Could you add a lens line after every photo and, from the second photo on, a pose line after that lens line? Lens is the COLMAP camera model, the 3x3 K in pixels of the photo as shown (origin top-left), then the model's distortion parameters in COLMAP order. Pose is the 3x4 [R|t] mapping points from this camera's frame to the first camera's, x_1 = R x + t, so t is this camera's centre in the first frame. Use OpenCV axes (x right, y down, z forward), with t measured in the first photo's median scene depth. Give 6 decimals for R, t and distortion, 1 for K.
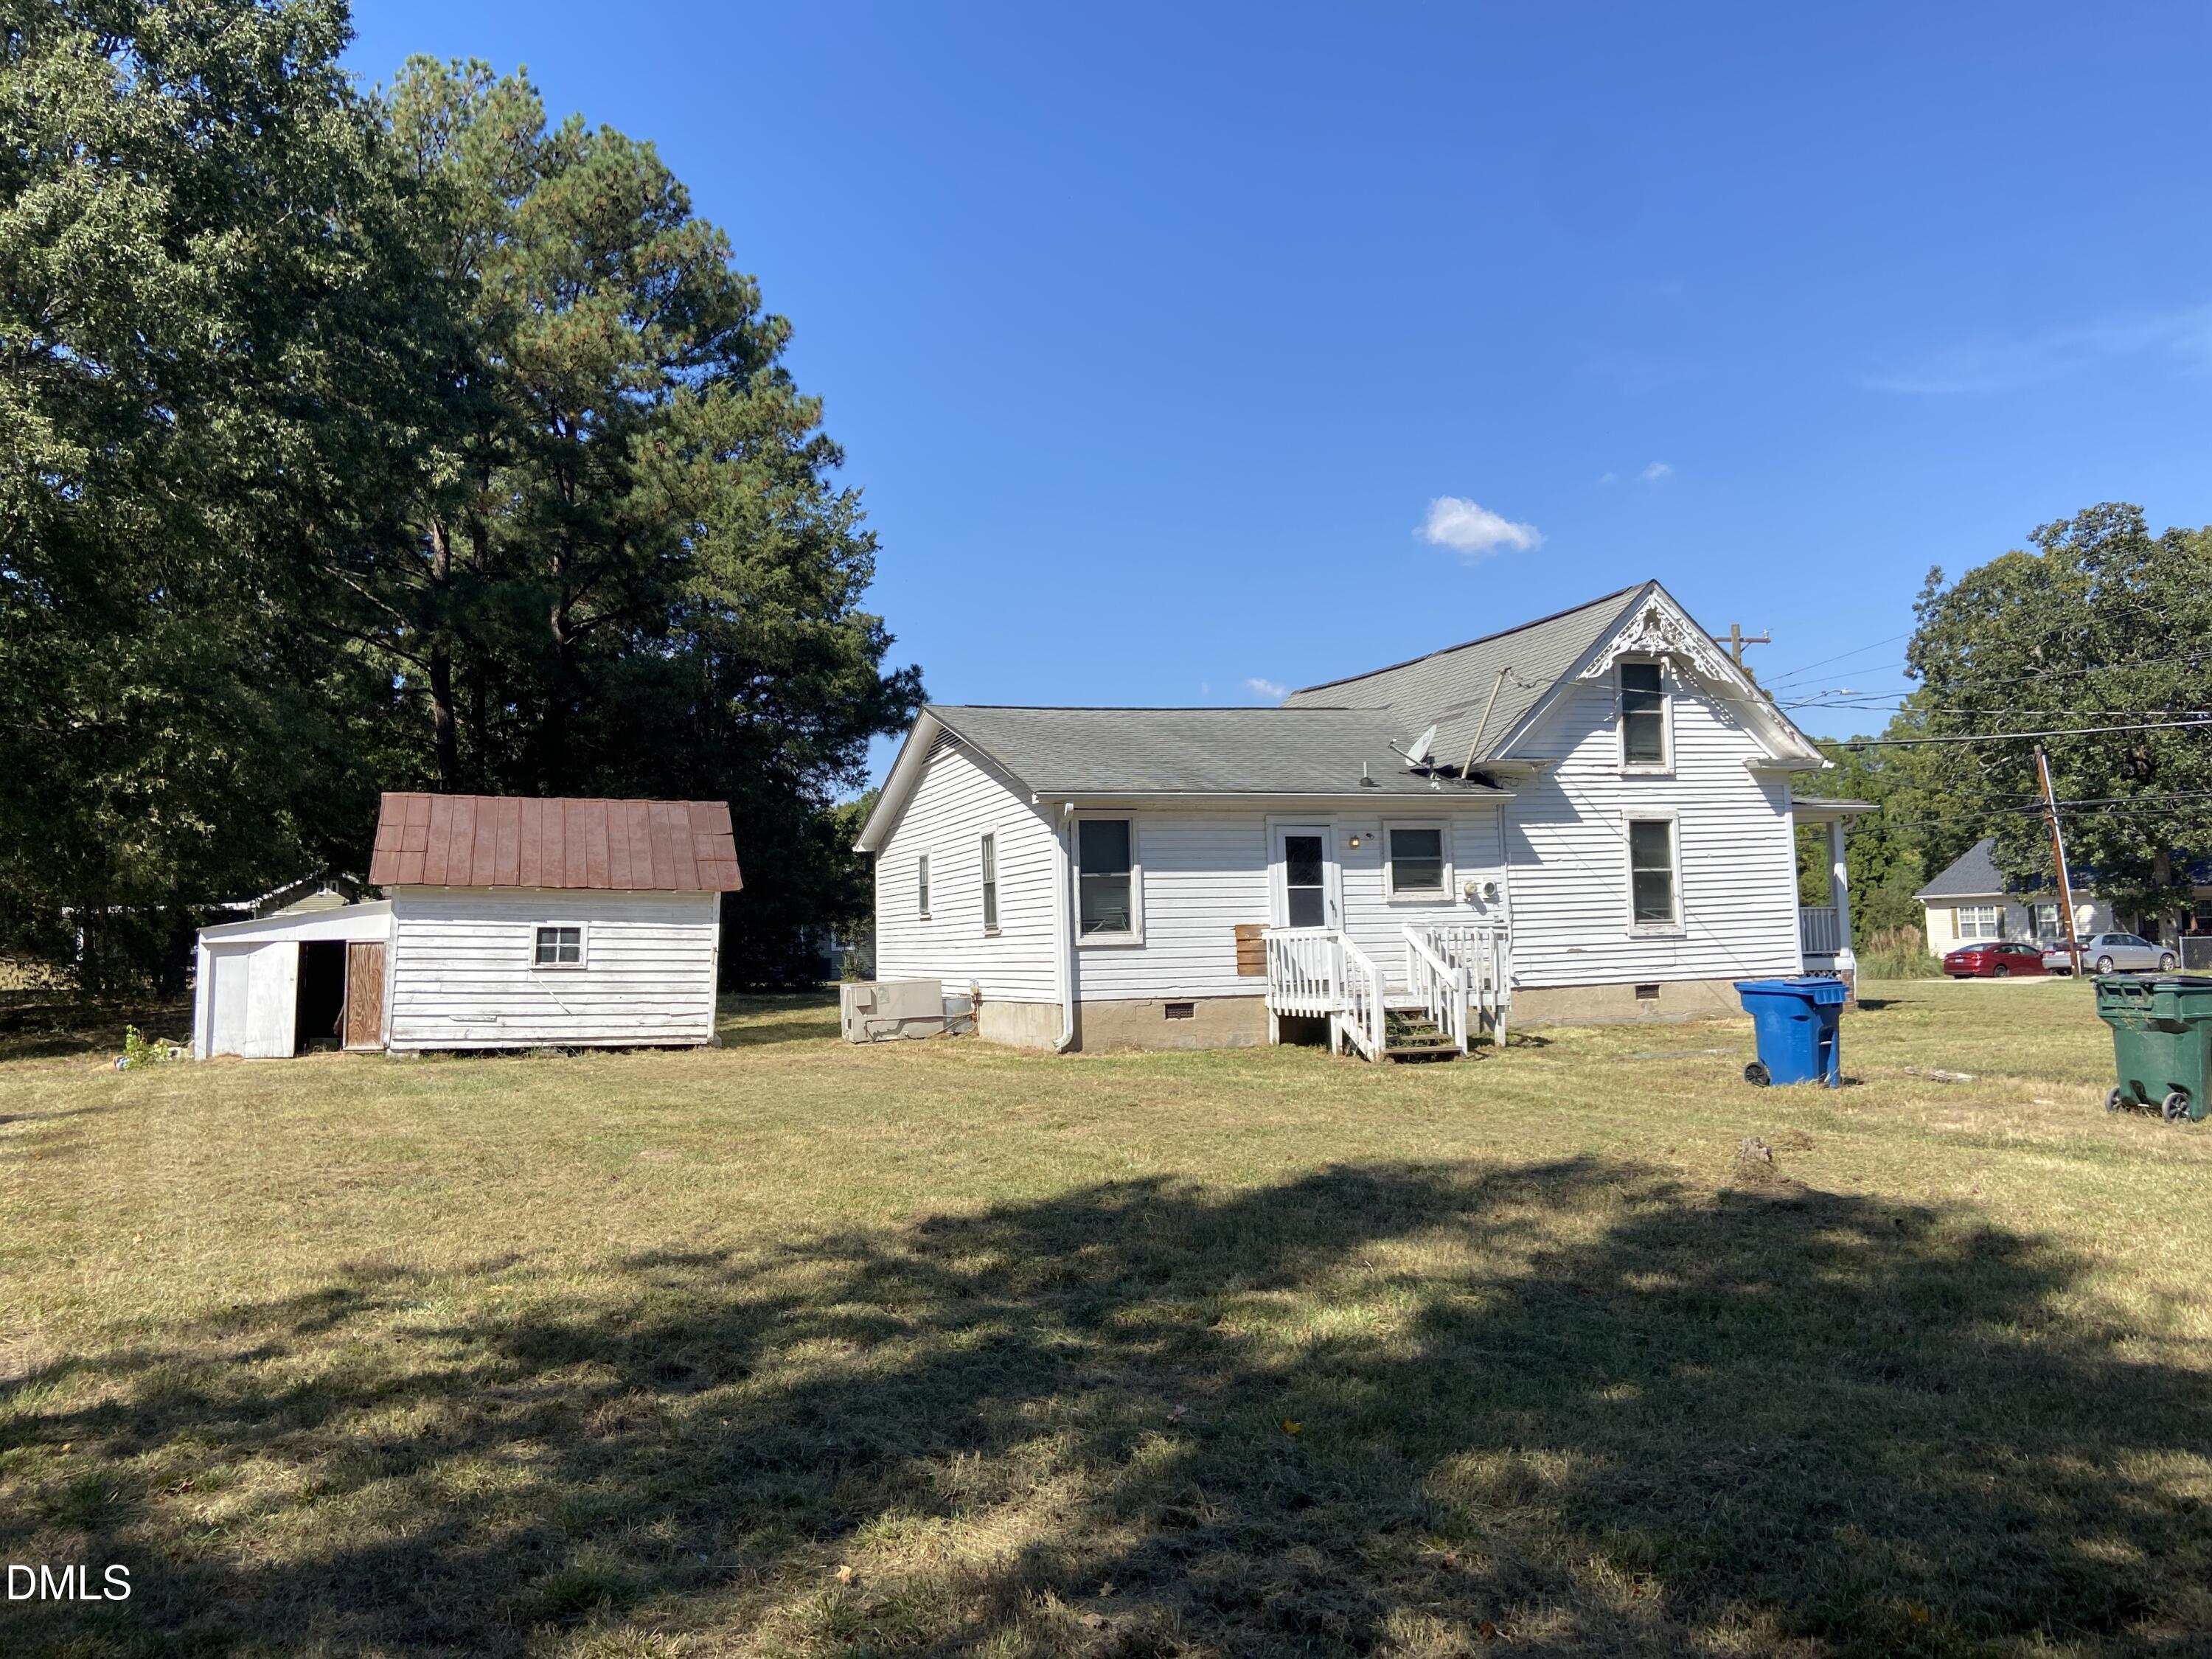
lens RADIAL K [[1669.1, 0, 1104.9], [0, 1669.1, 824.9], [0, 0, 1]] dist [0.064730, -0.005006]
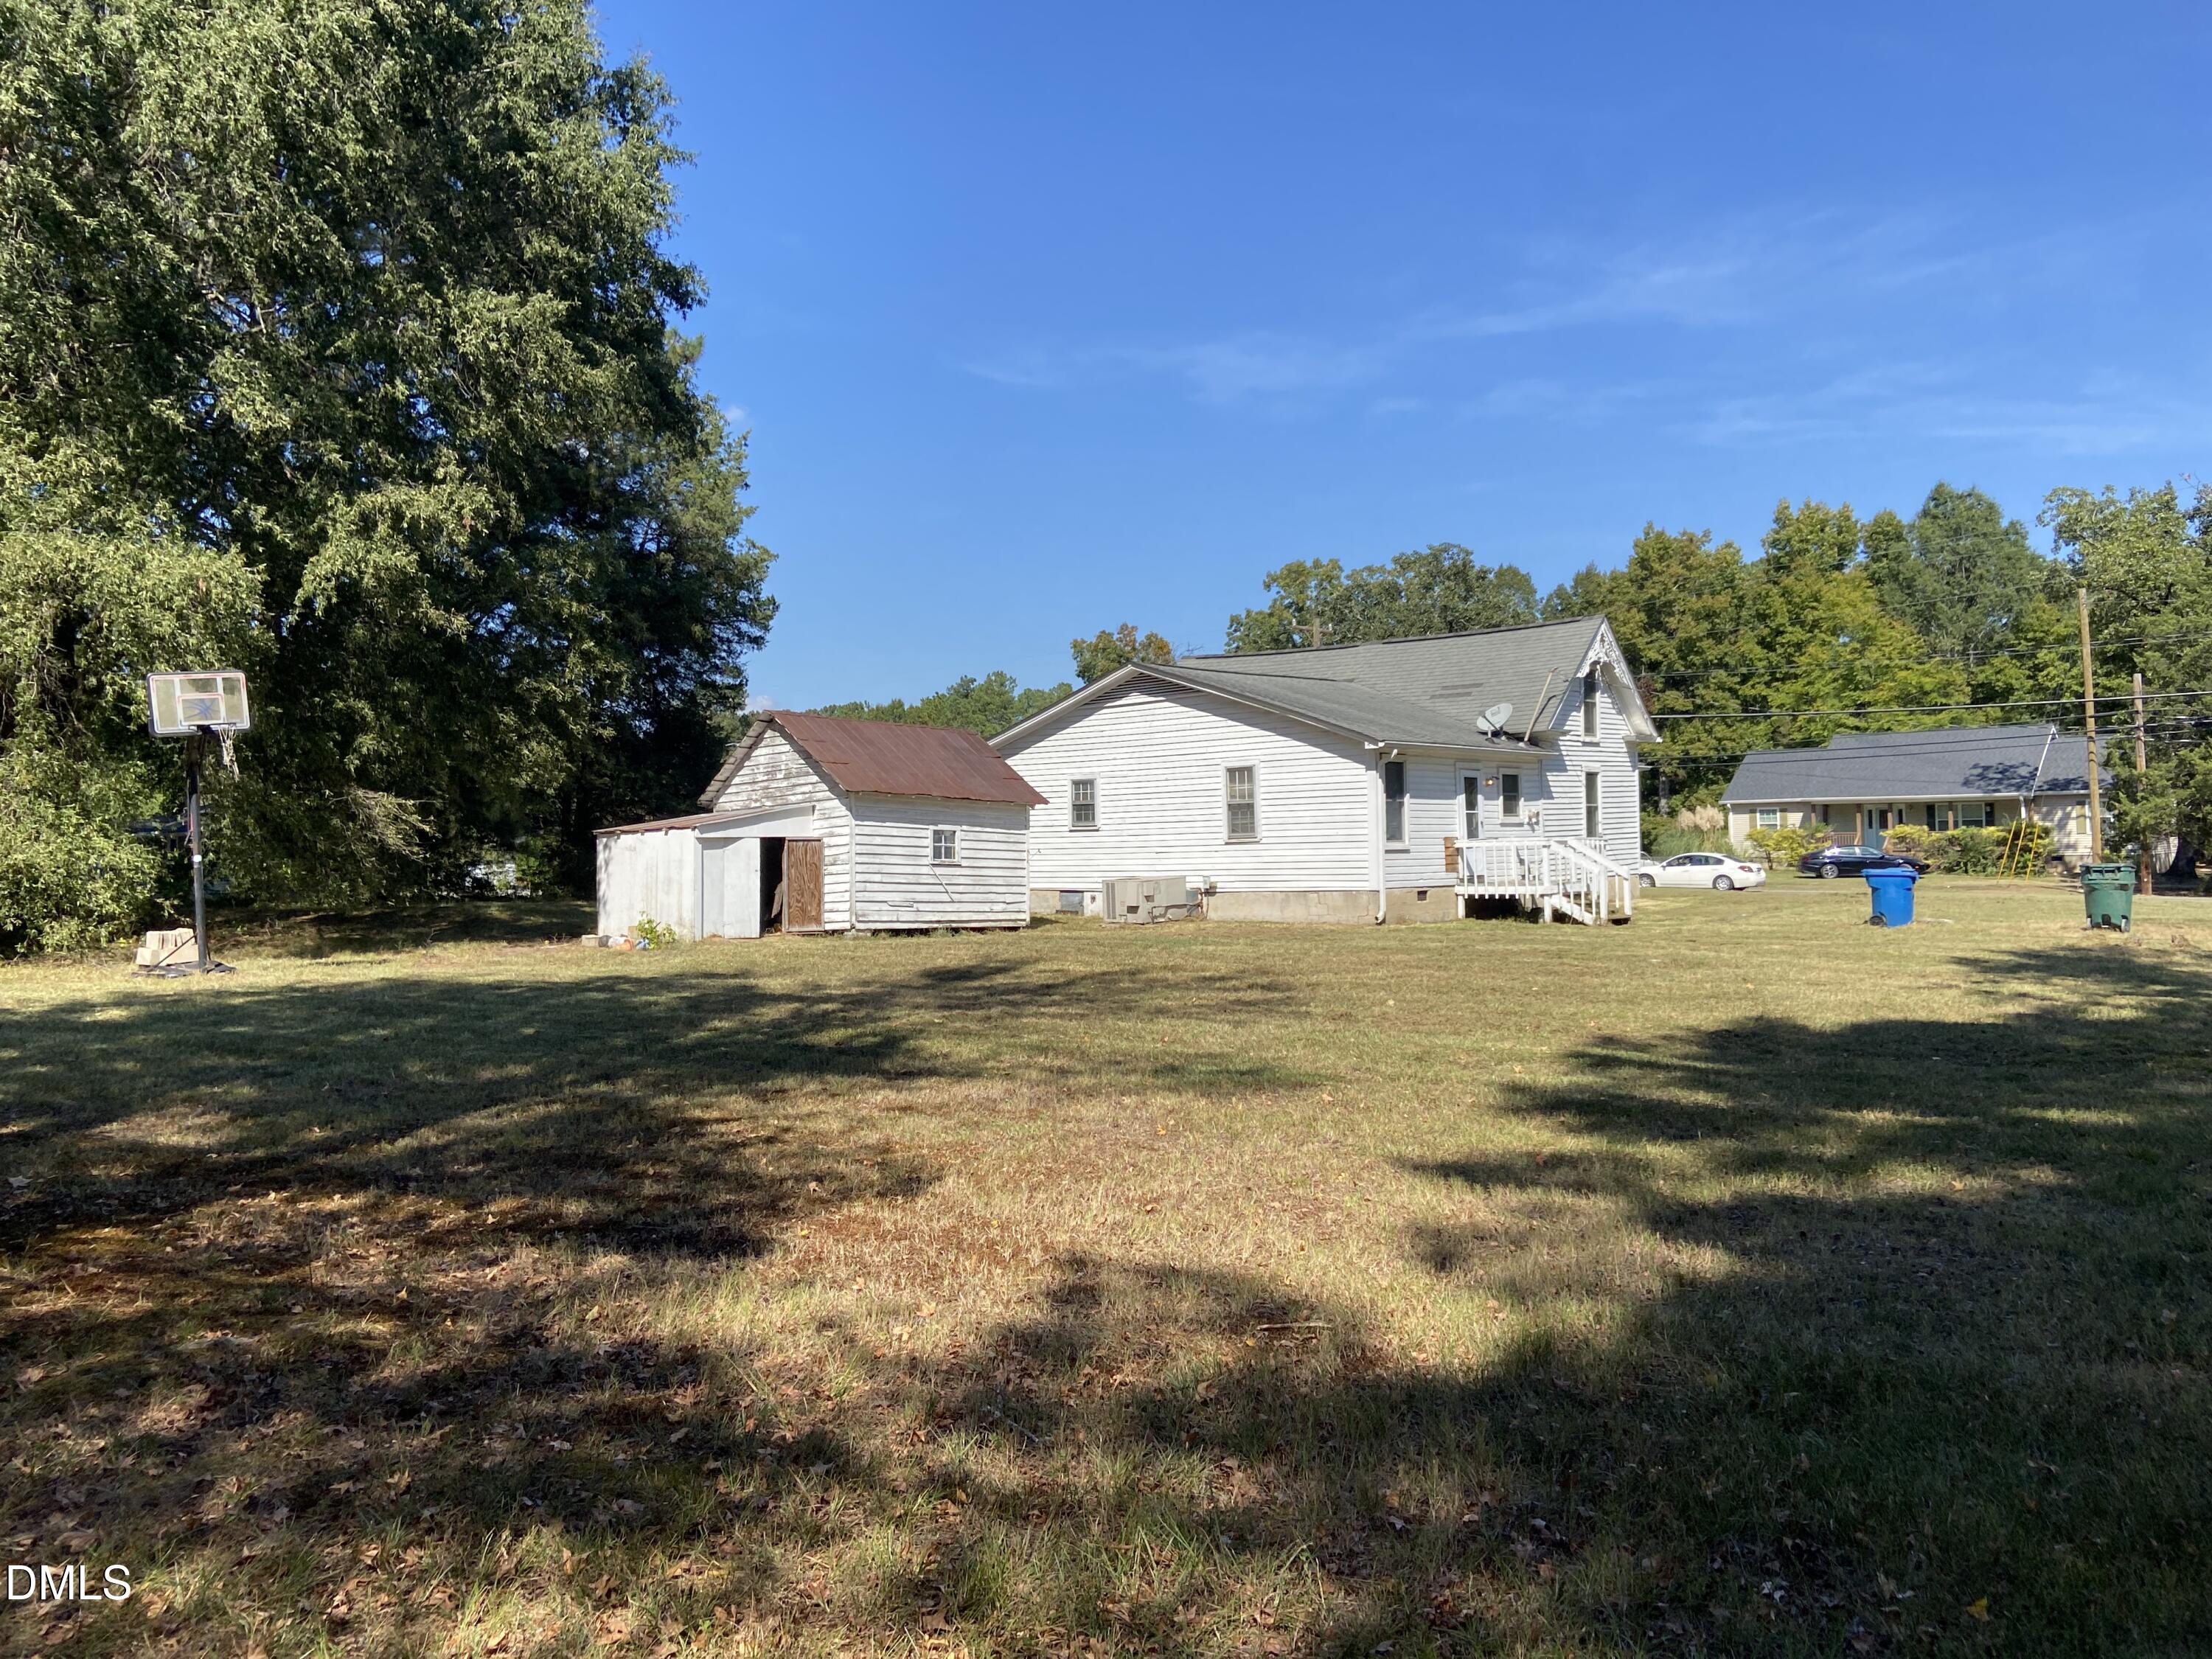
lens RADIAL K [[1669.1, 0, 1109.6], [0, 1669.1, 832.8], [0, 0, 1]] dist [0.064730, -0.005006]
pose [[0.867915, 0.017084, 0.496419, -0.828706], [-0.040764, 0.998487, 0.036908, 0.013569], [-0.495038, -0.052269, 0.867298, -0.105539]]
